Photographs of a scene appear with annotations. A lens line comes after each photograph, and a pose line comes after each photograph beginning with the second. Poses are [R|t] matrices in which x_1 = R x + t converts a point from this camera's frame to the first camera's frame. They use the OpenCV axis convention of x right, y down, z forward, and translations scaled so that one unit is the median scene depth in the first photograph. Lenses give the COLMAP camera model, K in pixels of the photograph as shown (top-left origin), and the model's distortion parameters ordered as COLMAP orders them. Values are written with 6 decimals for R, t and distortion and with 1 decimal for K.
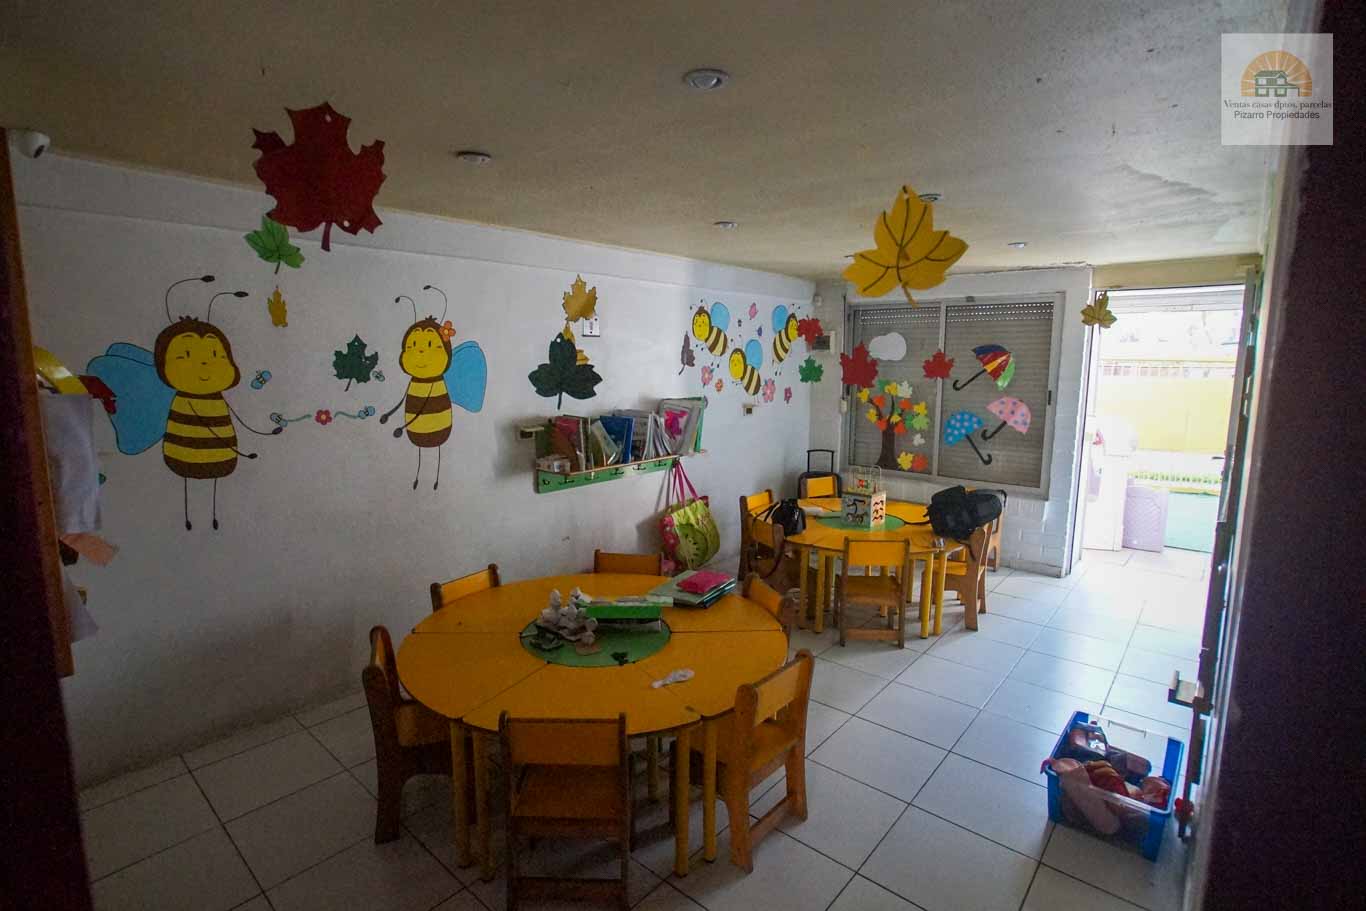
lens RADIAL K [[660.1, 0, 642.2], [0, 660.1, 439.9], [0, 0, 1]] dist [-0.052745, 0.013137]
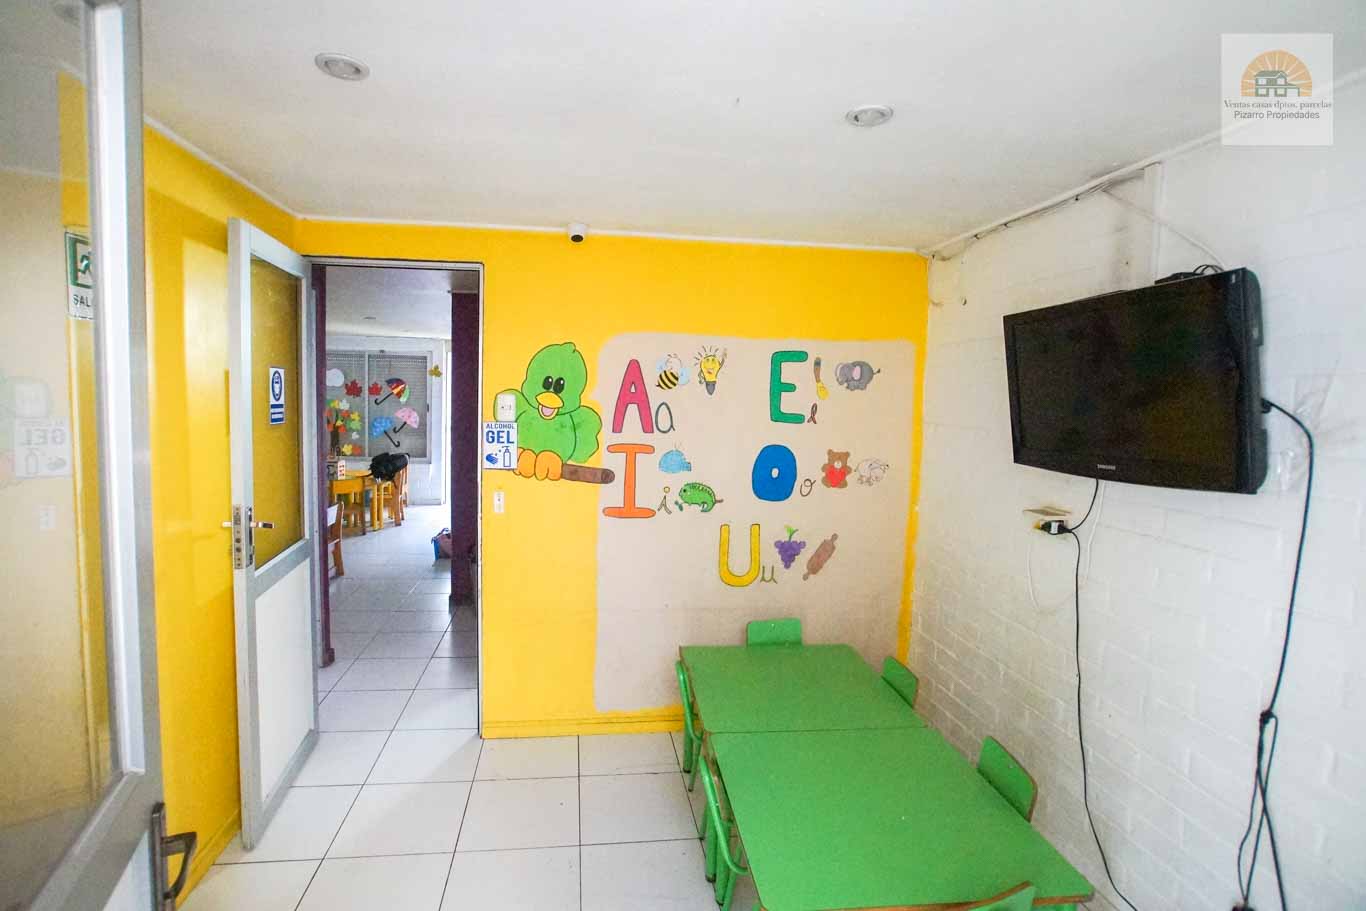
lens RADIAL K [[660.1, 0, 680.8], [0, 660.1, 457.1], [0, 0, 1]] dist [-0.052745, 0.013137]
pose [[0.611414, -0.055351, 0.789373, -0.402558], [0.066520, 0.997615, 0.018429, 0.085804], [-0.788510, 0.041241, 0.613637, -0.691894]]
